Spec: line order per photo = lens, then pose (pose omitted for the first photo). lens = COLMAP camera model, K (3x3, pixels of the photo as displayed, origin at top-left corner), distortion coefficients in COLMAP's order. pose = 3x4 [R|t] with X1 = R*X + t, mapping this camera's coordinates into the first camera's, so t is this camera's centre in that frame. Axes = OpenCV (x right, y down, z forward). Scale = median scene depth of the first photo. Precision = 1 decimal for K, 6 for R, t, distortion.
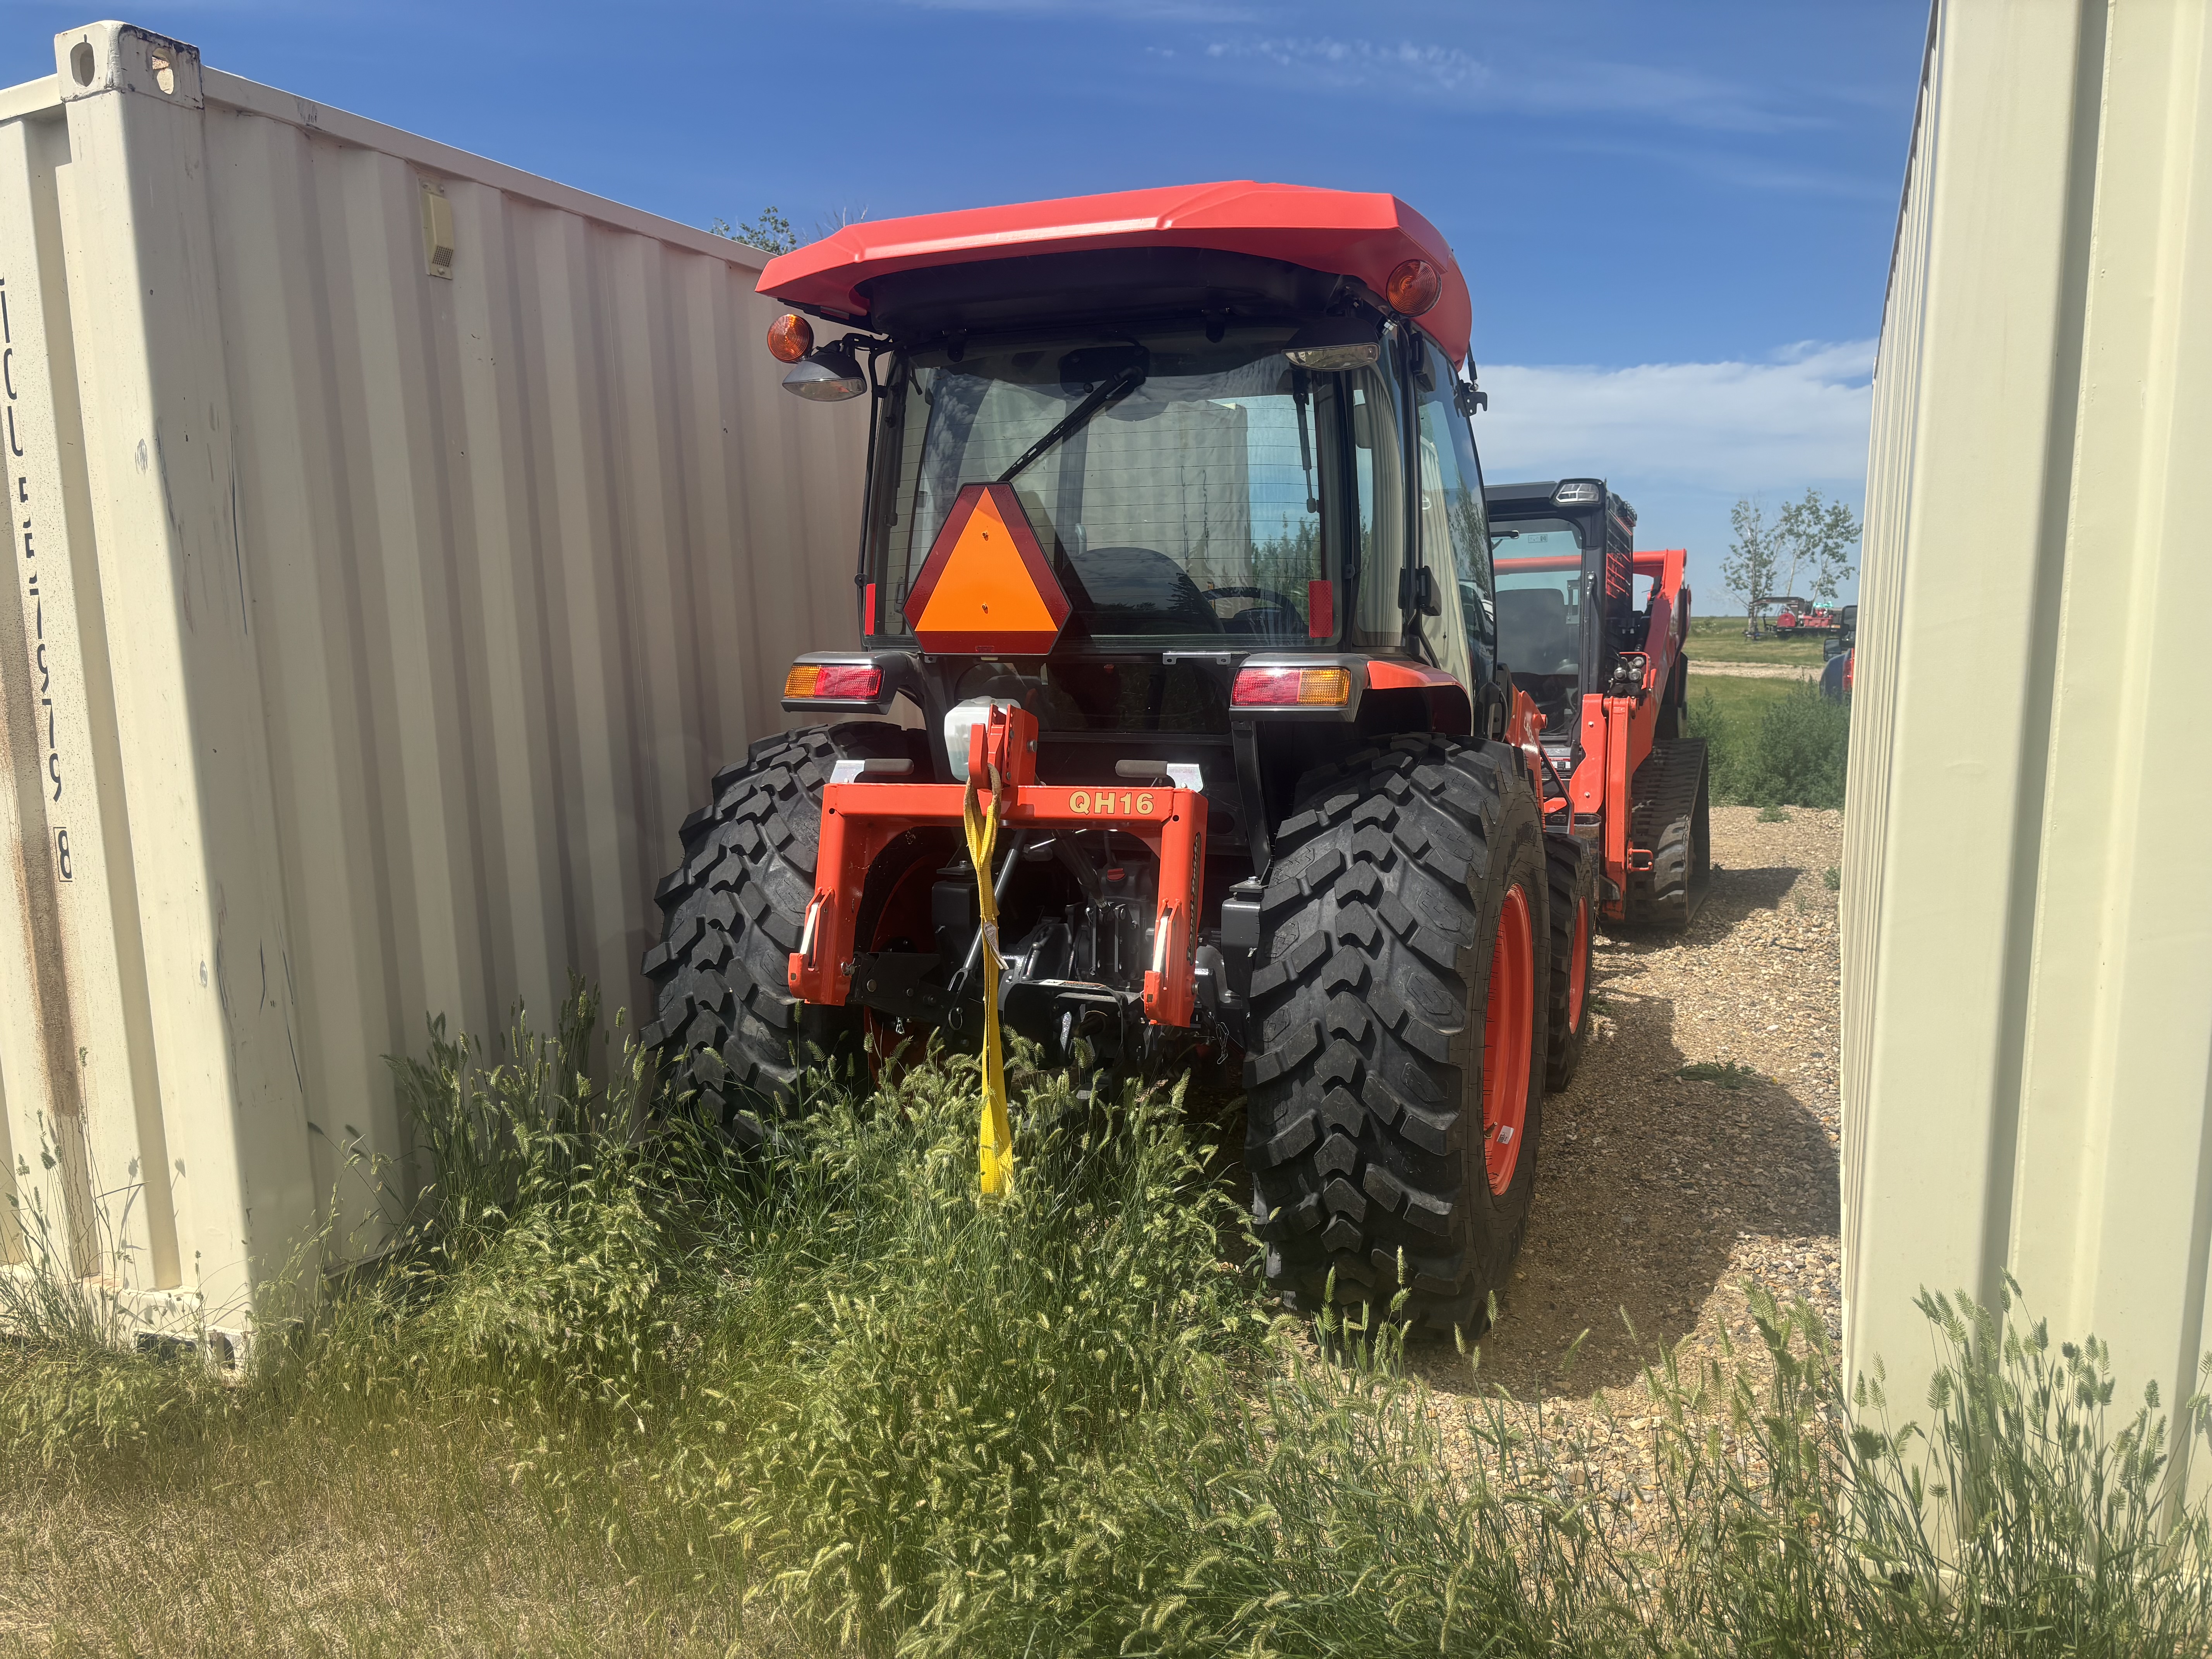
lens RADIAL K [[1676.6, 0, 1106.0], [0, 1676.6, 829.5], [0, 0, 1]] dist [-0.002128, -0.000031]
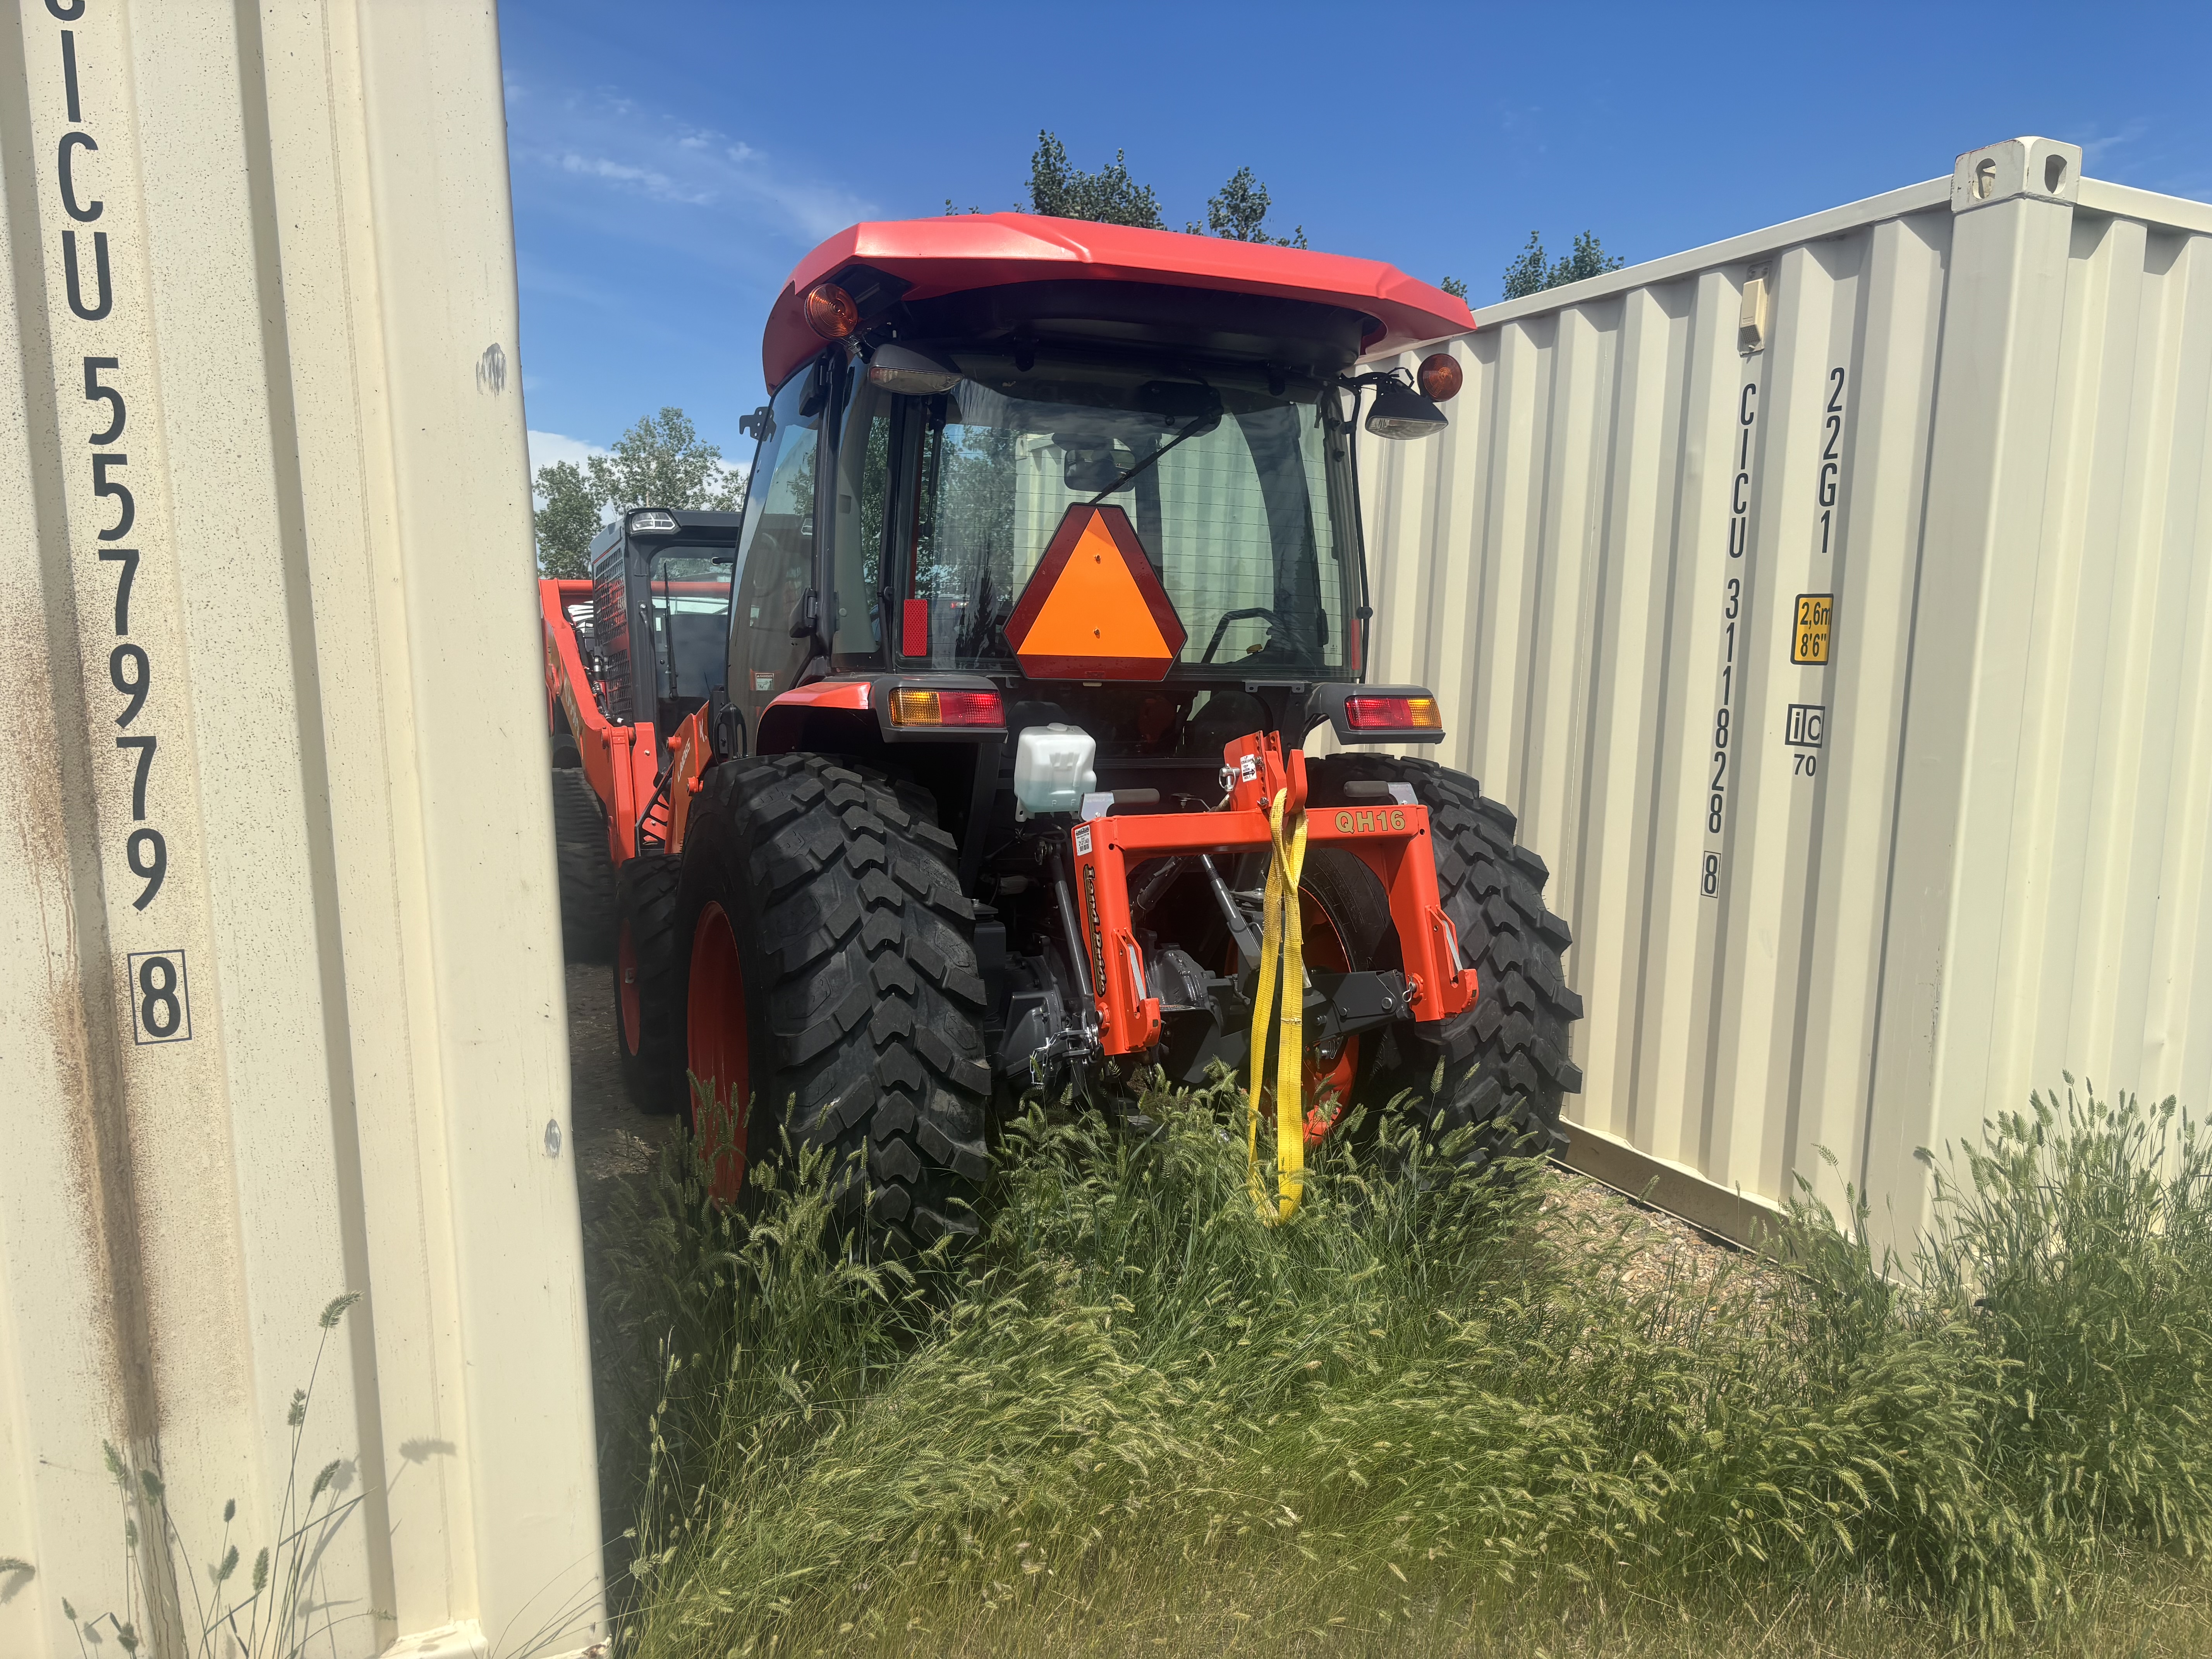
lens RADIAL K [[1717.6, 0, 1106.0], [0, 1717.6, 829.5], [0, 0, 1]] dist [0.001903, -0.000018]
pose [[0.680918, -0.051154, 0.730571, -0.841226], [0.060565, 0.998074, 0.013435, -0.032738], [-0.729851, 0.035099, 0.682704, 0.336089]]
